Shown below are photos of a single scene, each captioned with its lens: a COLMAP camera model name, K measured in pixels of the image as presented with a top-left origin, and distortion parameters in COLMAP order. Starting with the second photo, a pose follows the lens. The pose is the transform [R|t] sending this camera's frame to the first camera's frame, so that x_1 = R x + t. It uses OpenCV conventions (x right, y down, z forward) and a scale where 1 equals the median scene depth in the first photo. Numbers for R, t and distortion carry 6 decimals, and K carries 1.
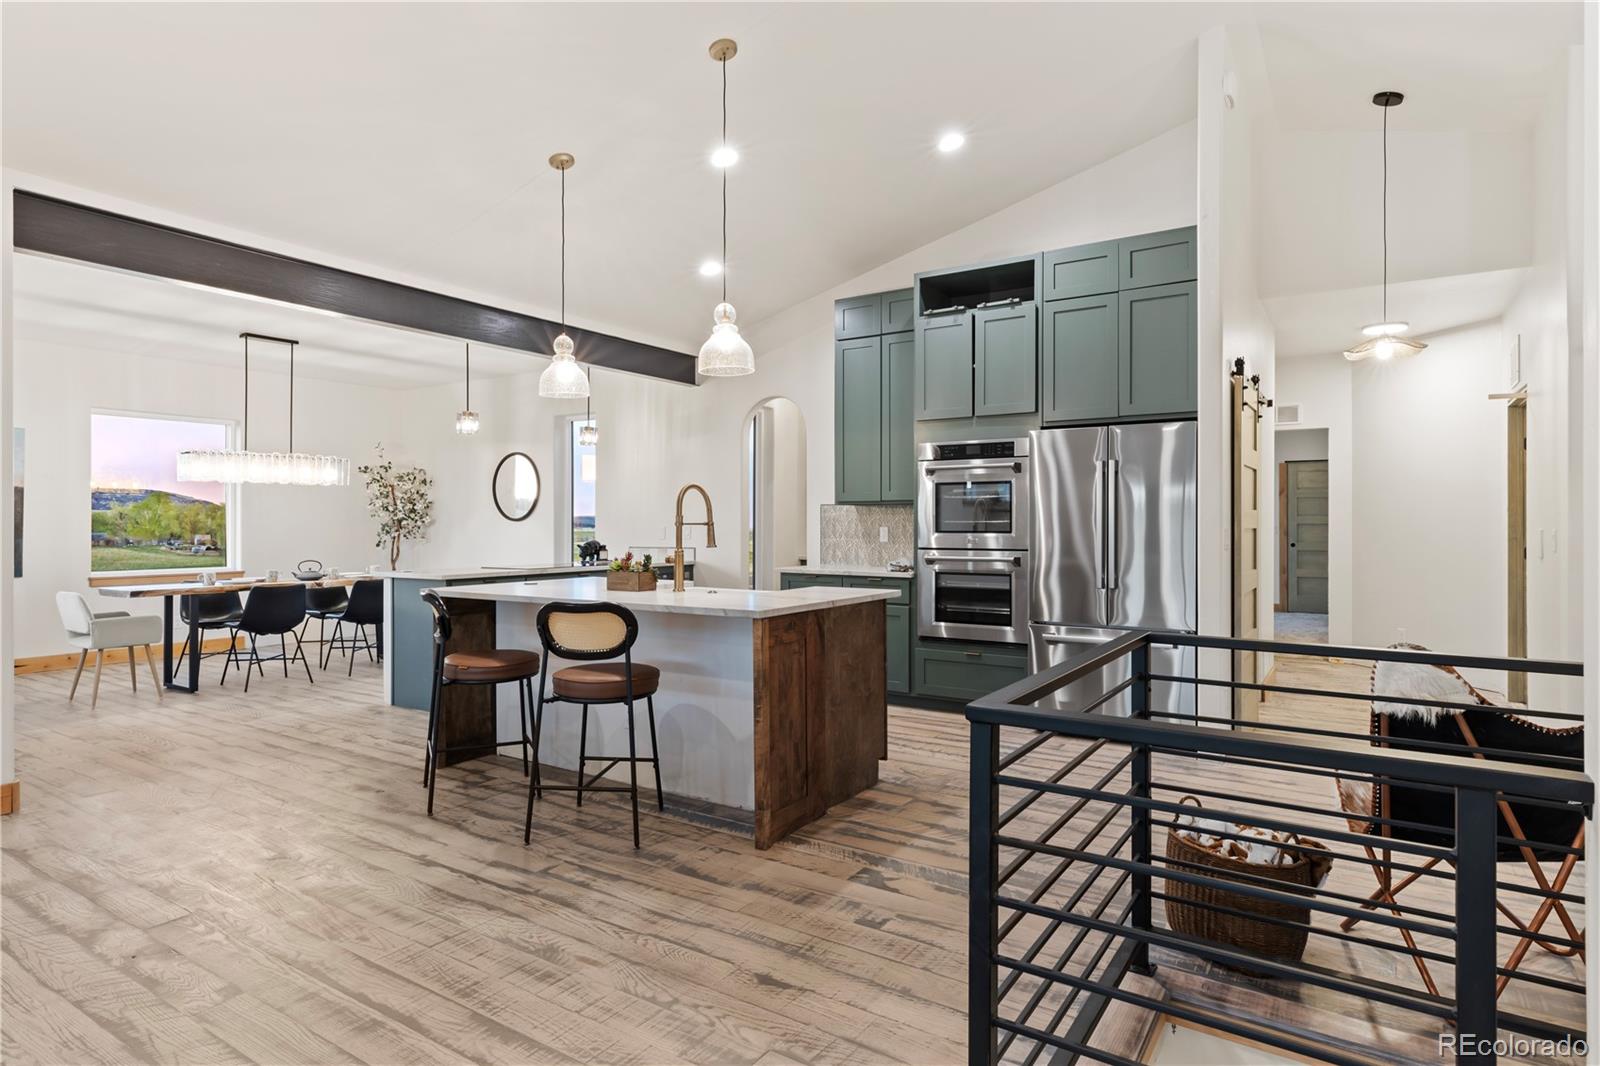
lens RADIAL K [[868.8, 0, 807.0], [0, 868.8, 528.5], [0, 0, 1]] dist [0.006098, -0.000526]
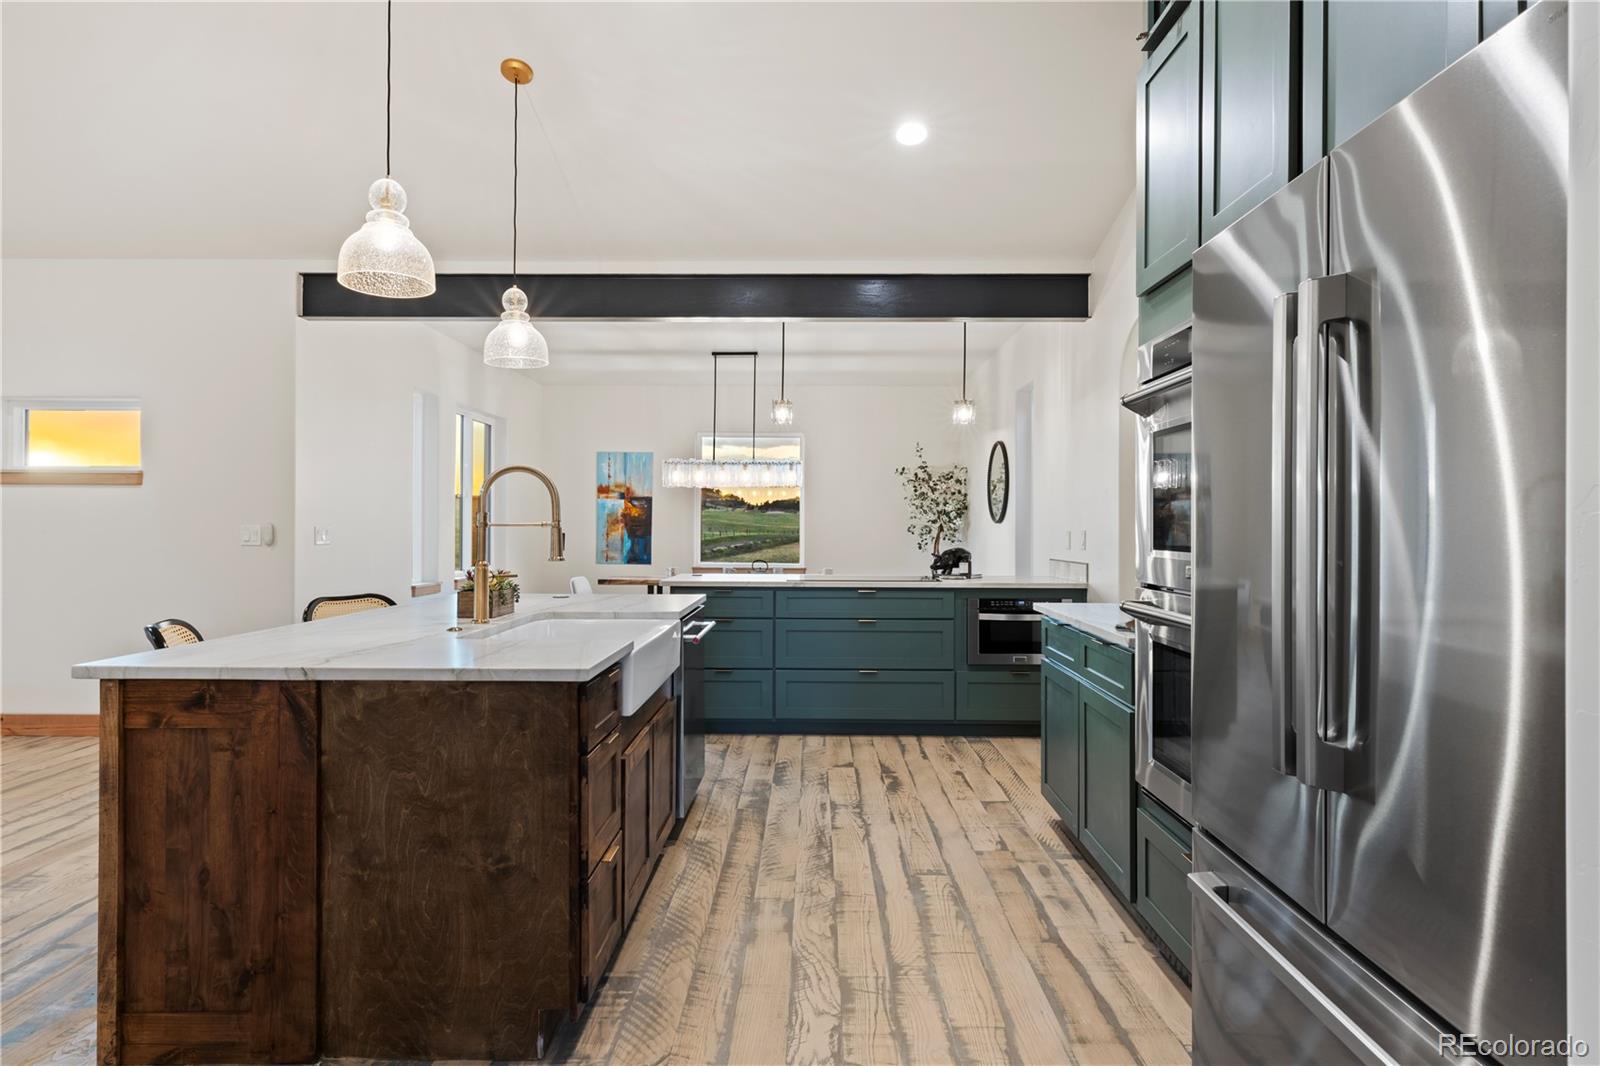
lens RADIAL K [[868.8, 0, 798.3], [0, 868.8, 526.9], [0, 0, 1]] dist [0.006098, -0.000526]
pose [[0.529256, 0.004373, -0.848451, 0.528816], [-0.010941, 0.999939, -0.001671, -0.005663], [0.848392, 0.010167, 0.529271, 0.796565]]
